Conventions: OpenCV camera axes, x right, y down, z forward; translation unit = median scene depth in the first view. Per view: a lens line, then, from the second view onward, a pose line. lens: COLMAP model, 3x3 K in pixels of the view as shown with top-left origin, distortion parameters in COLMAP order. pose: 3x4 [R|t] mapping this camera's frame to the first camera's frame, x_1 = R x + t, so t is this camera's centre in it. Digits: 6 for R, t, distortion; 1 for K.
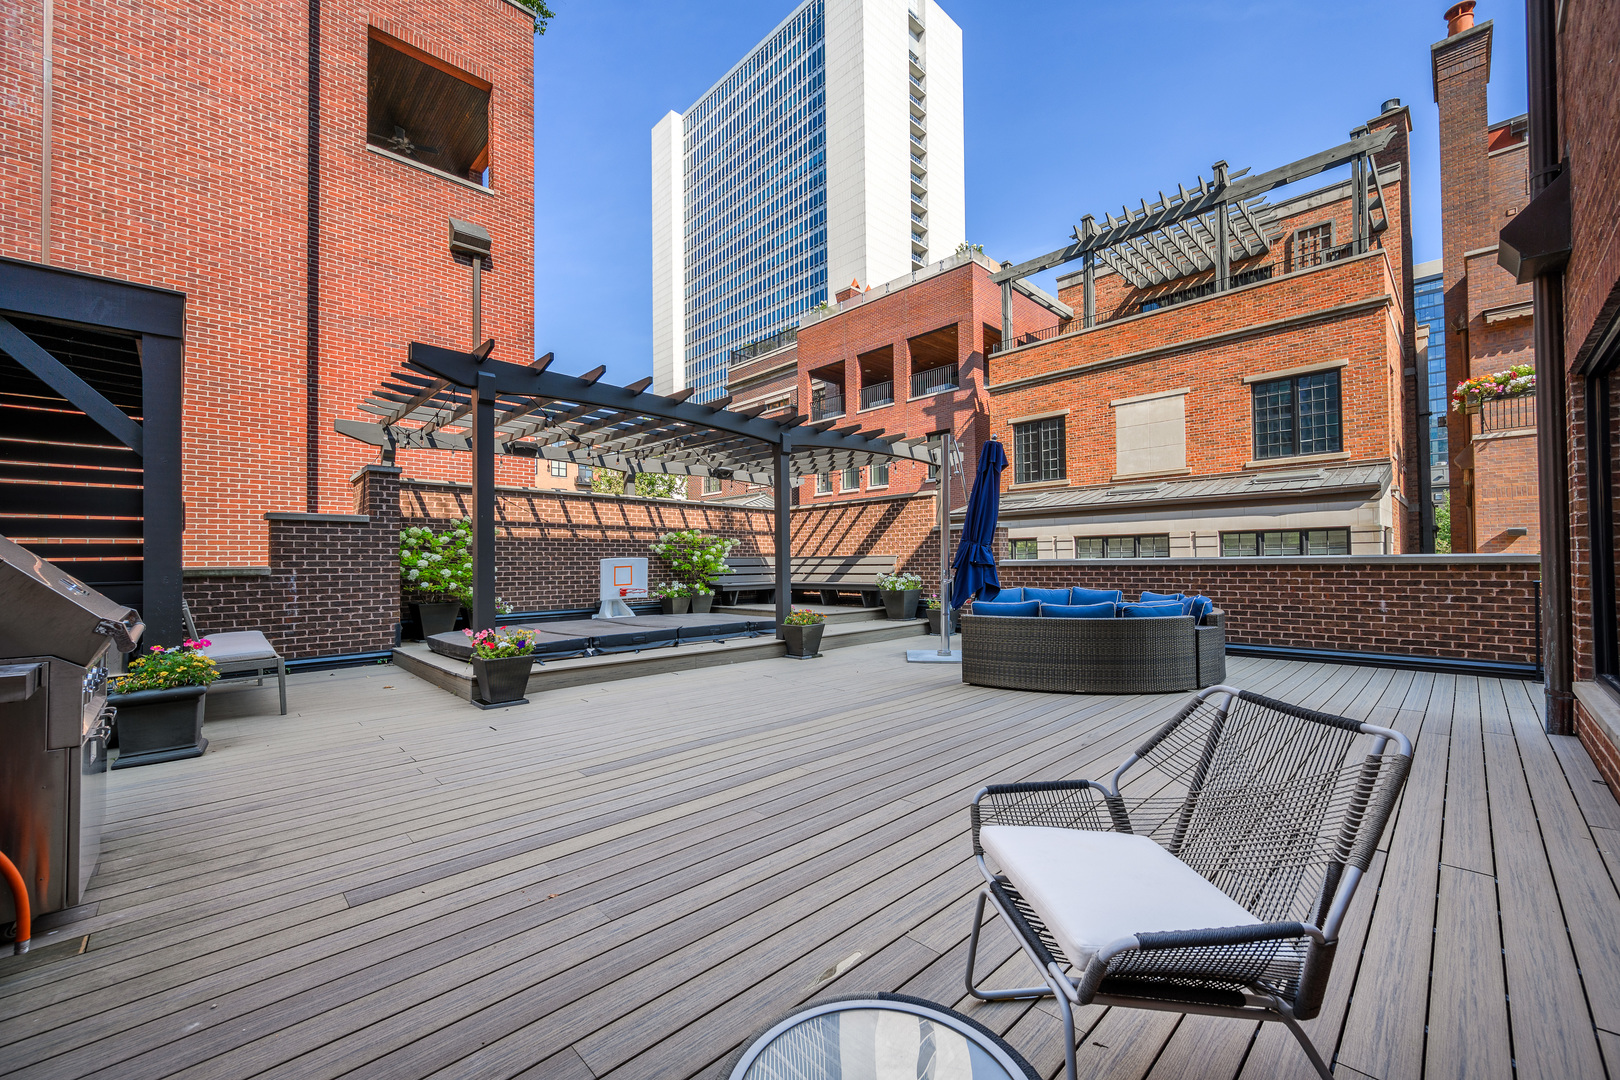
lens RADIAL K [[647.2, 0, 818.5], [0, 647.2, 550.3], [0, 0, 1]] dist [-0.002452, -0.000210]
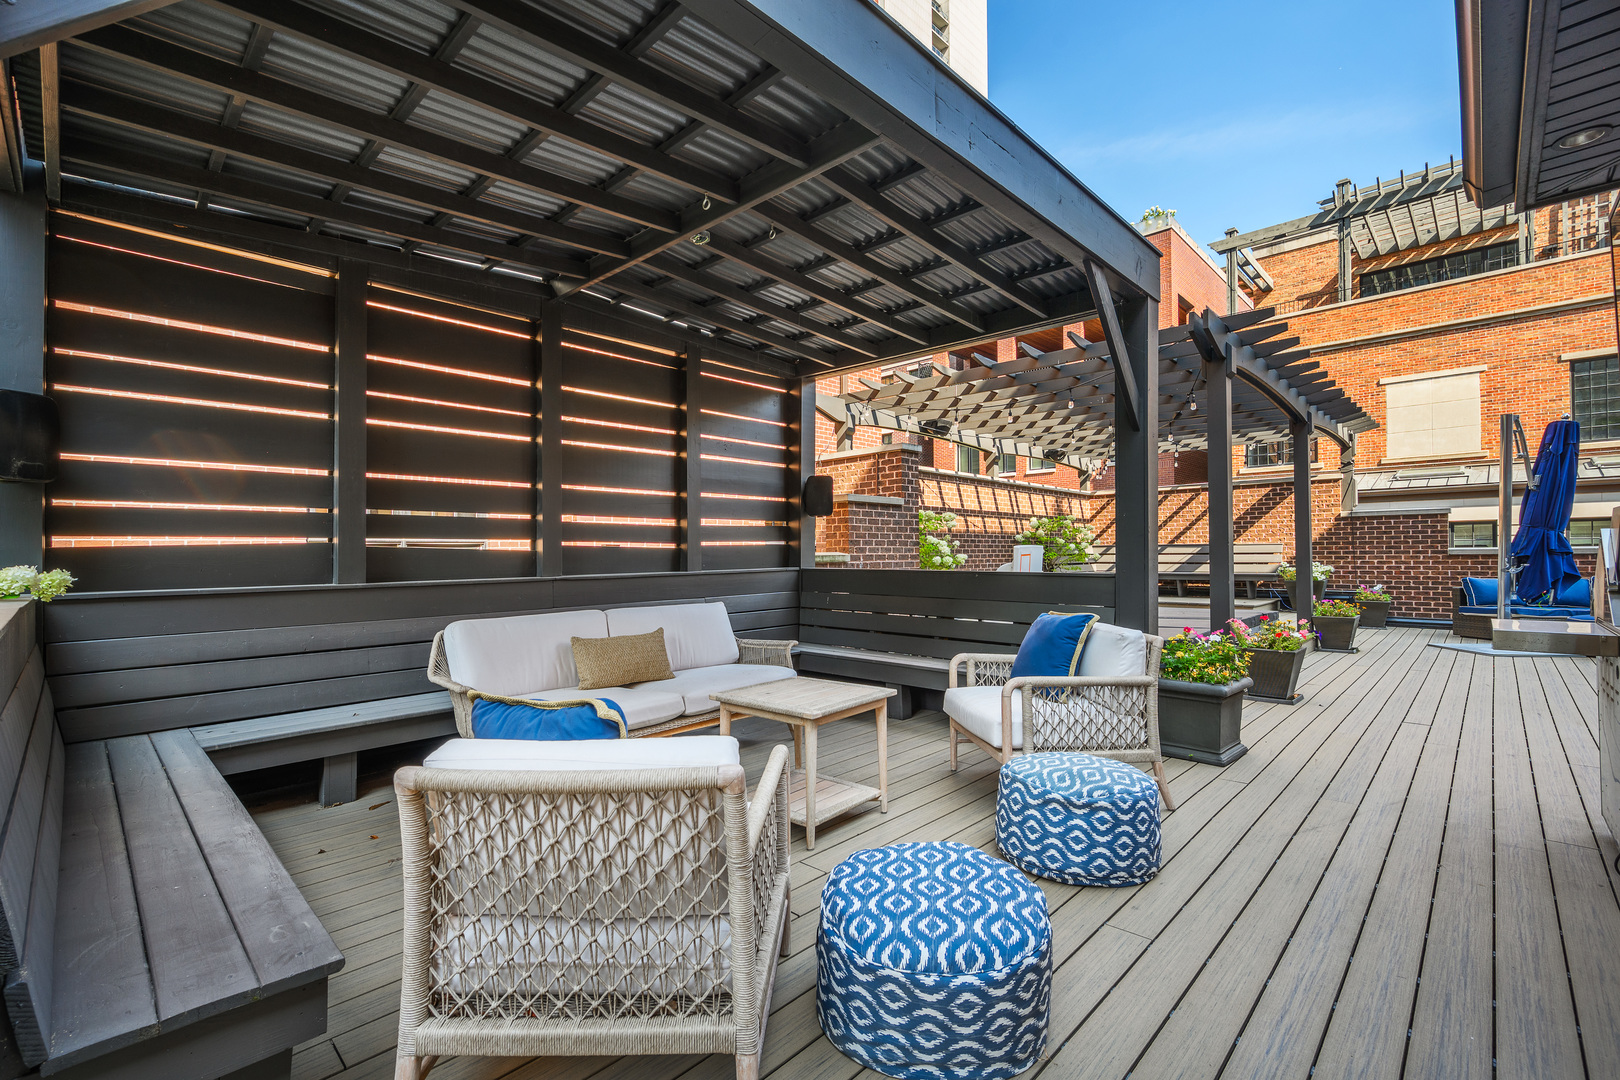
lens RADIAL K [[699.4, 0, 786.3], [0, 699.4, 546.3], [0, 0, 1]] dist [-0.008737, 0.000576]
pose [[0.999999, 0.001562, -0.000525, -0.454419], [-0.001557, 0.999955, 0.009351, 0.003063], [0.000540, -0.009350, 0.999956, -0.008517]]
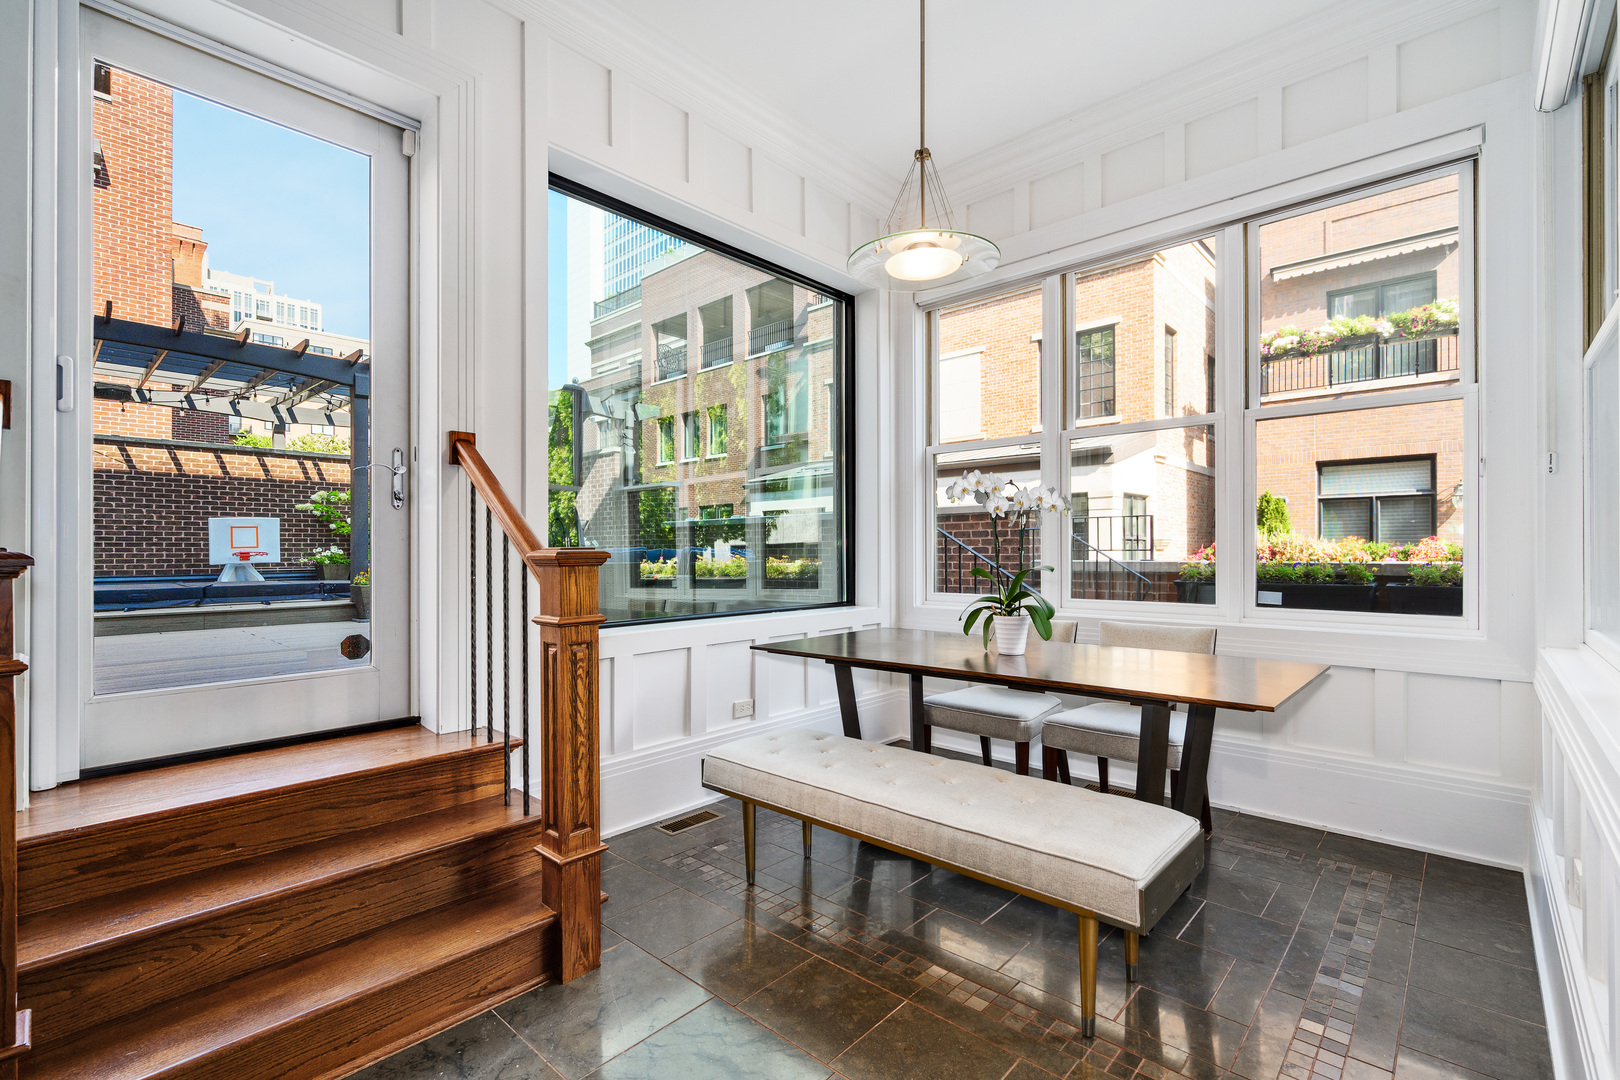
lens RADIAL K [[736.6, 0, 820.8], [0, 736.6, 541.3], [0, 0, 1]] dist [0.001788, -0.000269]
pose [[0.998283, 0.007053, 0.058155, 0.292120], [-0.007250, 0.999969, 0.003174, 0.025001], [-0.058131, -0.003590, 0.998303, -0.031764]]
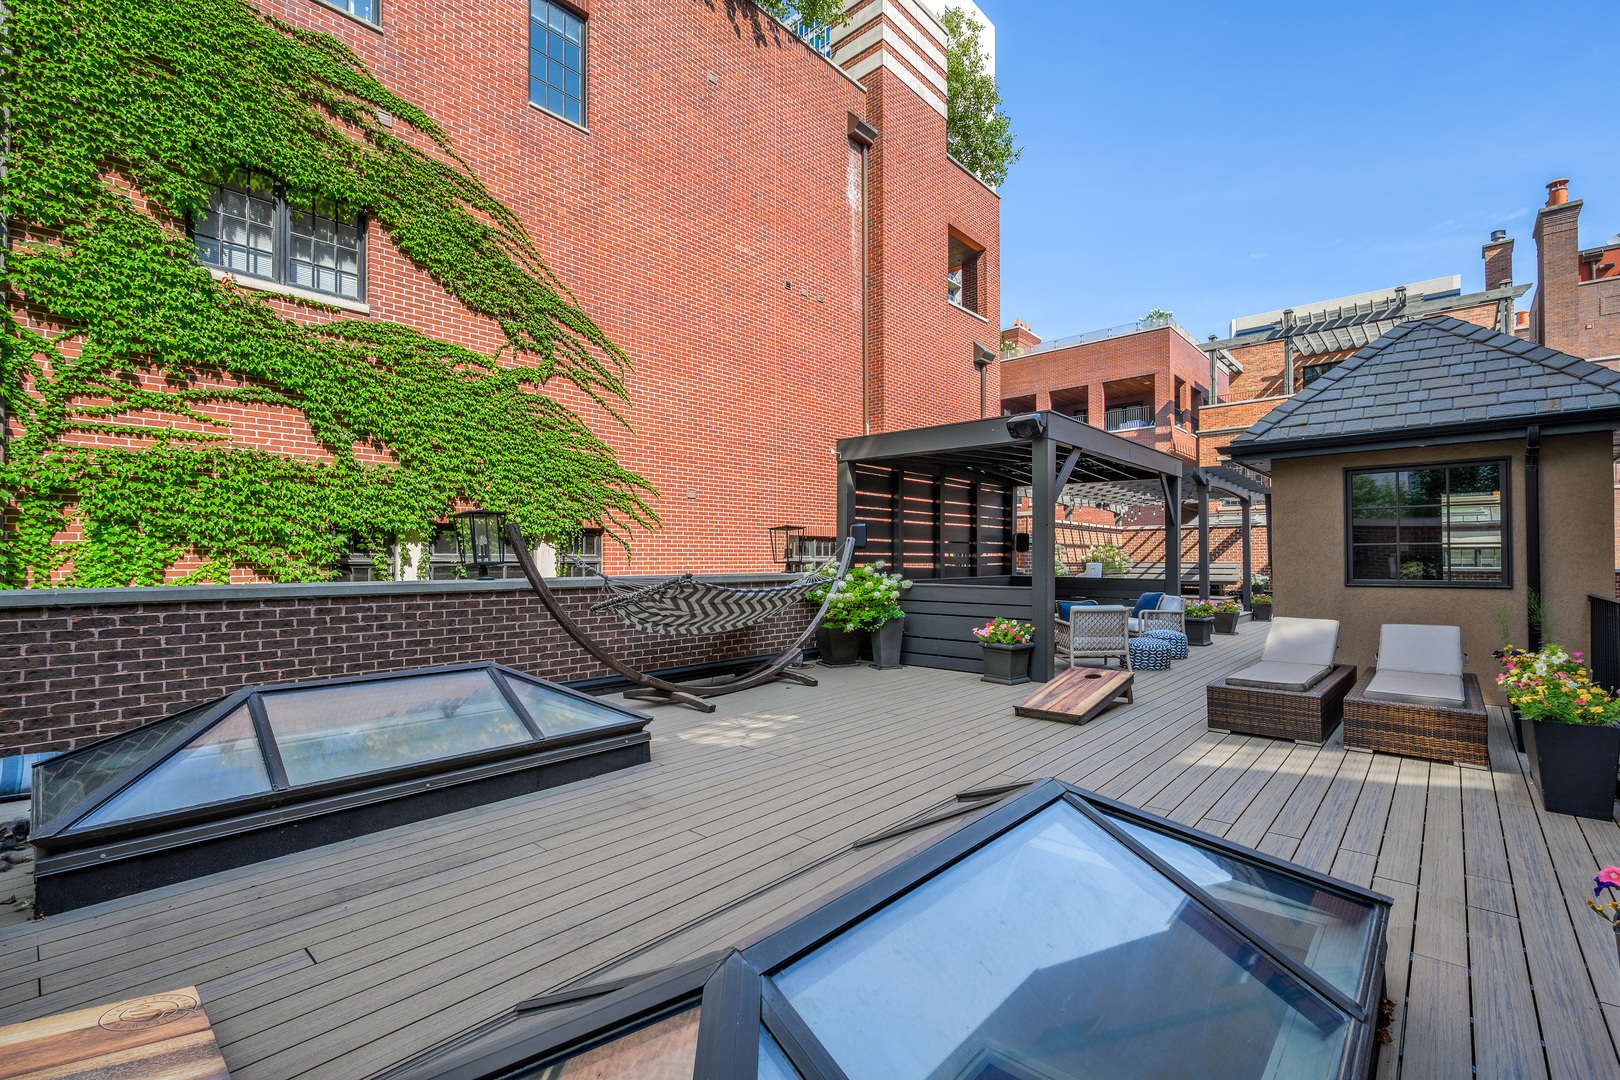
lens RADIAL K [[699.4, 0, 813.6], [0, 699.4, 545.4], [0, 0, 1]] dist [-0.008737, 0.000576]
pose [[0.998873, 0.012046, 0.045913, -0.745889], [-0.012004, 0.999927, -0.001194, -0.015179], [-0.045924, 0.000641, 0.998945, -0.478109]]
